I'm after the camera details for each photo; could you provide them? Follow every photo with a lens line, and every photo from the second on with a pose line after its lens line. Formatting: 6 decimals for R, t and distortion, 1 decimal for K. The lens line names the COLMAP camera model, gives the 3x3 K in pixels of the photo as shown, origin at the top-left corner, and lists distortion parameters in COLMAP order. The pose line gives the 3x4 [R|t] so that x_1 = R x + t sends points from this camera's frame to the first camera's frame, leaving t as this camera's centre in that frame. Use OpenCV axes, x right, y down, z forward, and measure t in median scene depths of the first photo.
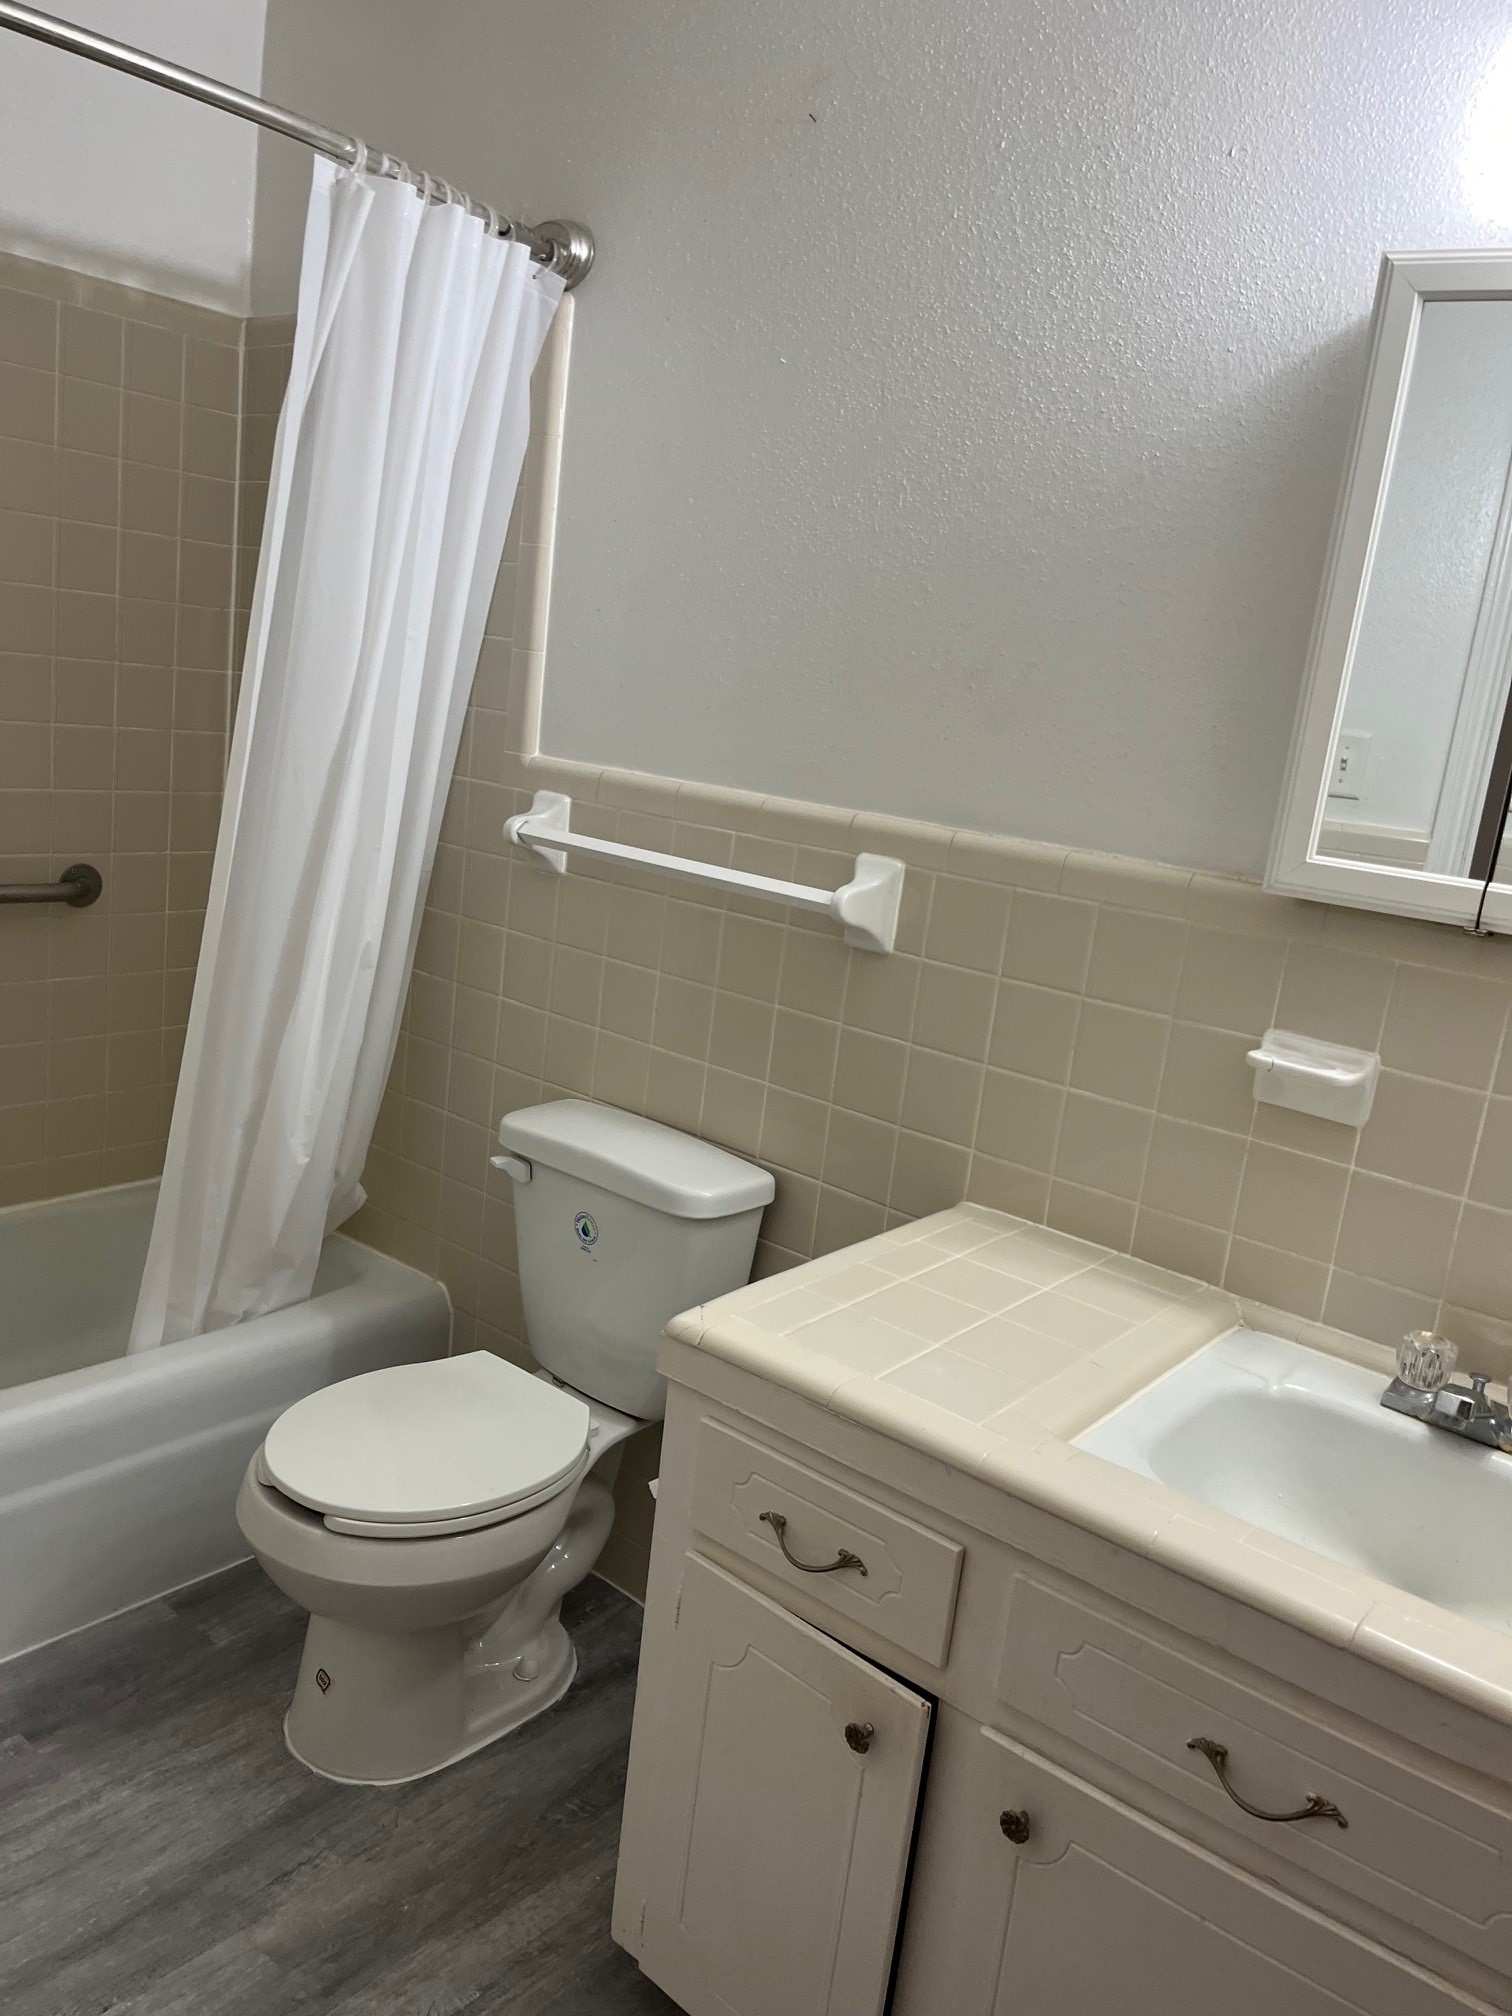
lens RADIAL K [[1540.6, 0, 741.2], [0, 1540.6, 1016.0], [0, 0, 1]] dist [0.071765, -0.096818]
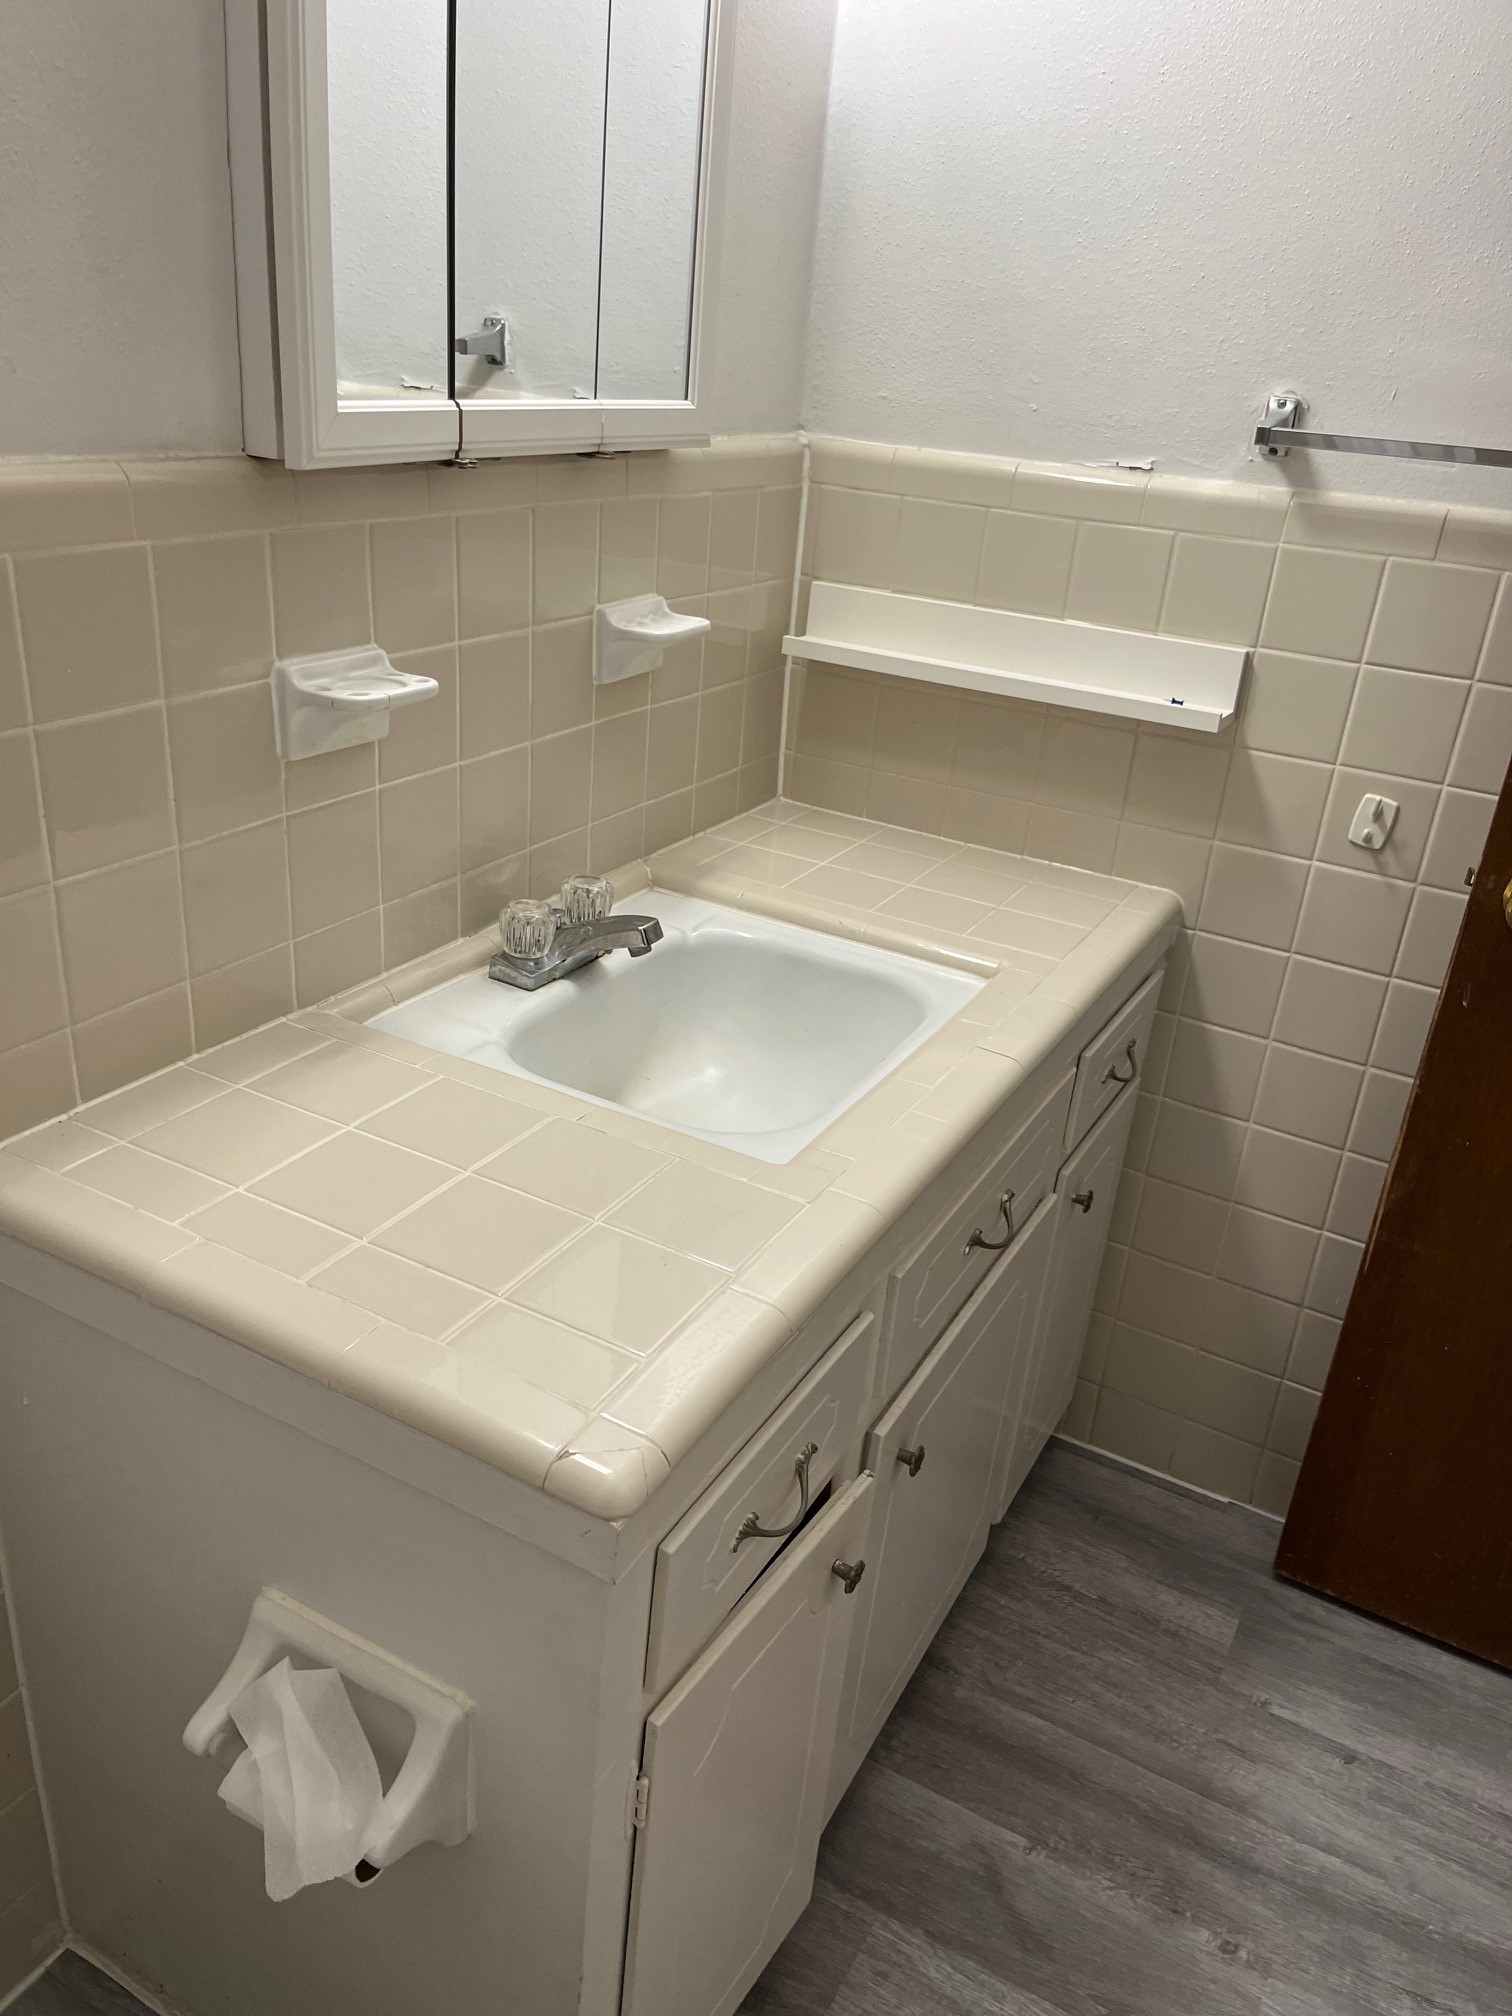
lens RADIAL K [[1540.6, 0, 741.2], [0, 1540.6, 1016.0], [0, 0, 1]] dist [0.071765, -0.096818]
pose [[-0.170221, -0.514188, 0.840616, -0.407108], [0.116011, 0.836677, 0.535270, -0.225689], [-0.978553, 0.188635, -0.082769, 0.915374]]
